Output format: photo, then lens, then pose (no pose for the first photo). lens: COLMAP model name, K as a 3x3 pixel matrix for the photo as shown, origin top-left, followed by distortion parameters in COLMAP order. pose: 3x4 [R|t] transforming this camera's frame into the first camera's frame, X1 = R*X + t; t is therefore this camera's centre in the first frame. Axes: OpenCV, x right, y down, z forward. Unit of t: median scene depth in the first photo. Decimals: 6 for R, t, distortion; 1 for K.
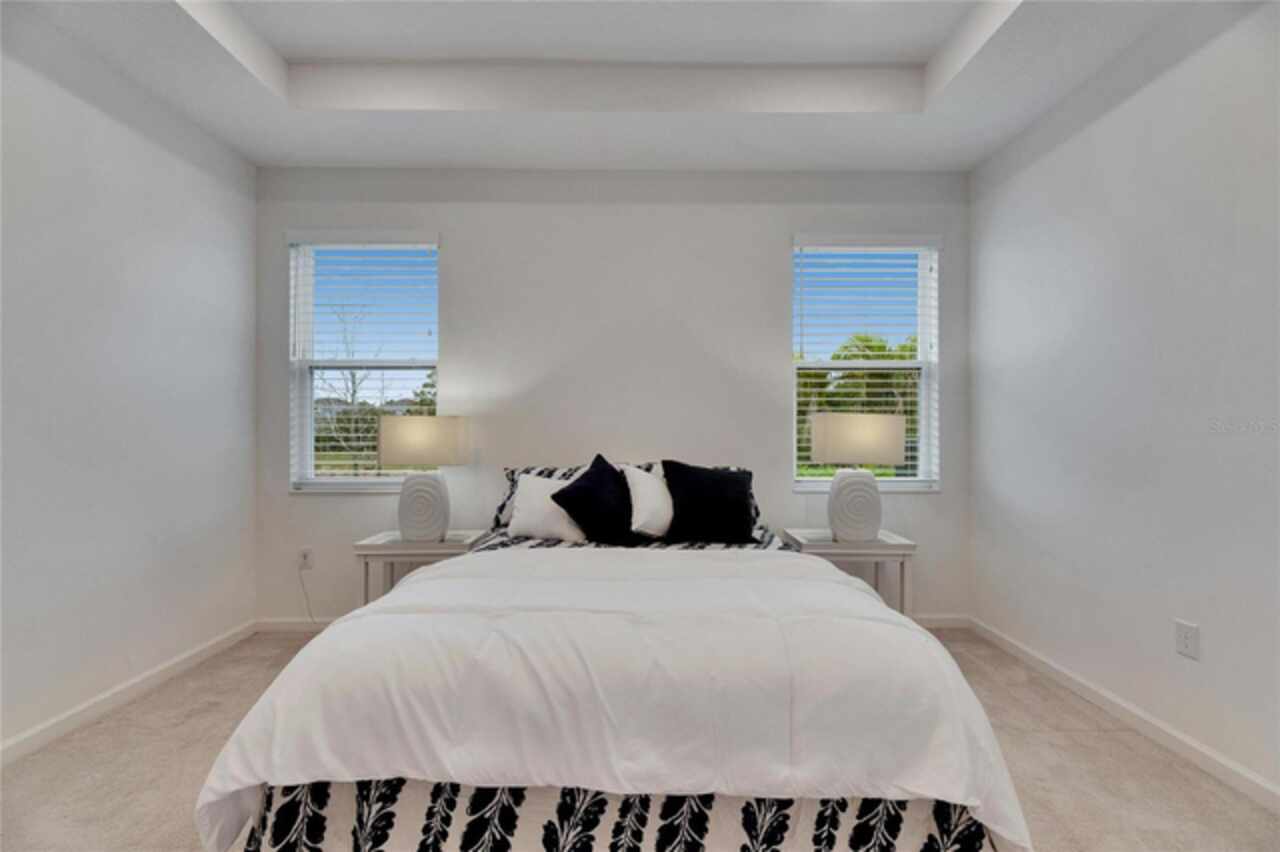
lens RADIAL K [[520.3, 0, 634.9], [0, 520.3, 429.6], [0, 0, 1]] dist [0.005622, -0.001939]
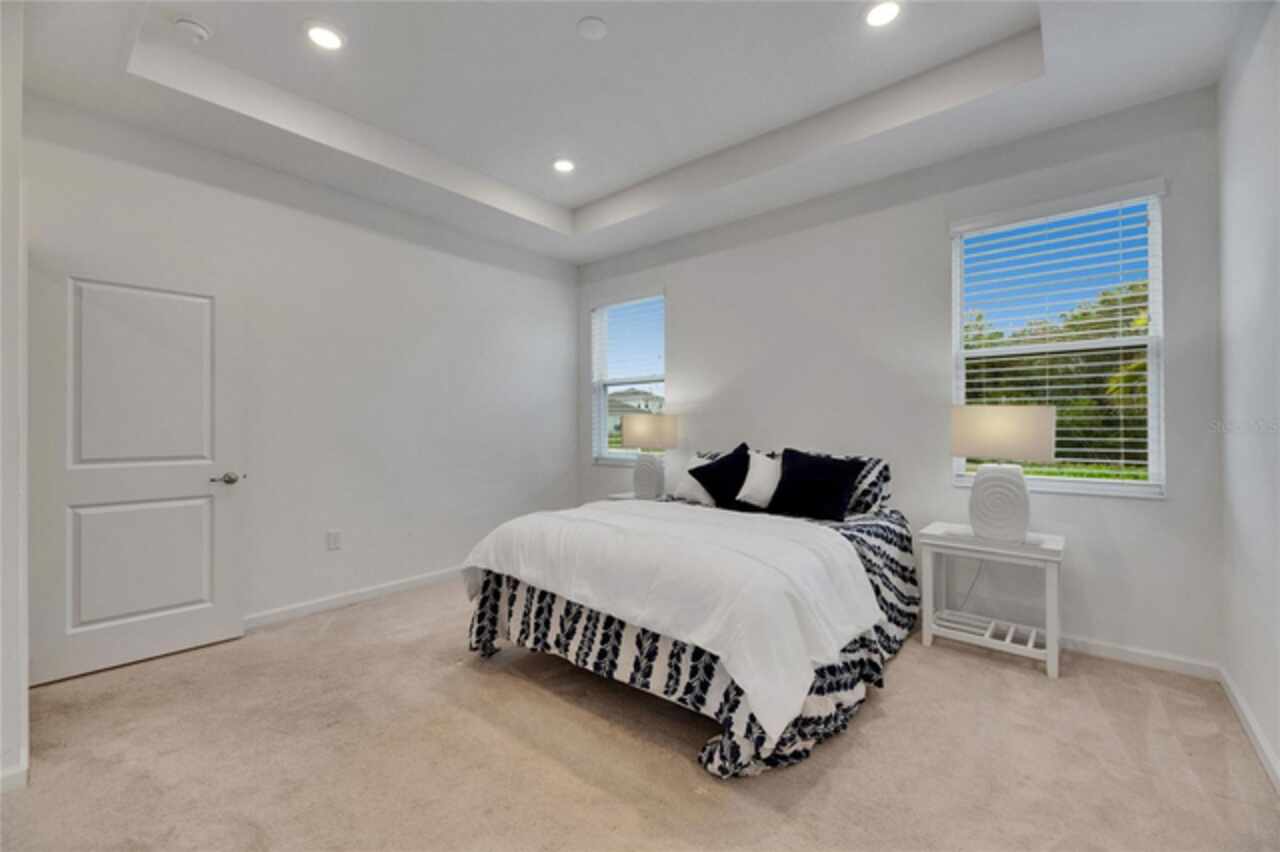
lens RADIAL K [[520.3, 0, 644.1], [0, 520.3, 422.4], [0, 0, 1]] dist [0.005622, -0.001939]
pose [[0.759710, -0.005639, -0.650238, 0.607681], [0.002856, 0.999982, -0.005335, 0.003752], [0.650256, 0.002196, 0.759712, -0.147523]]
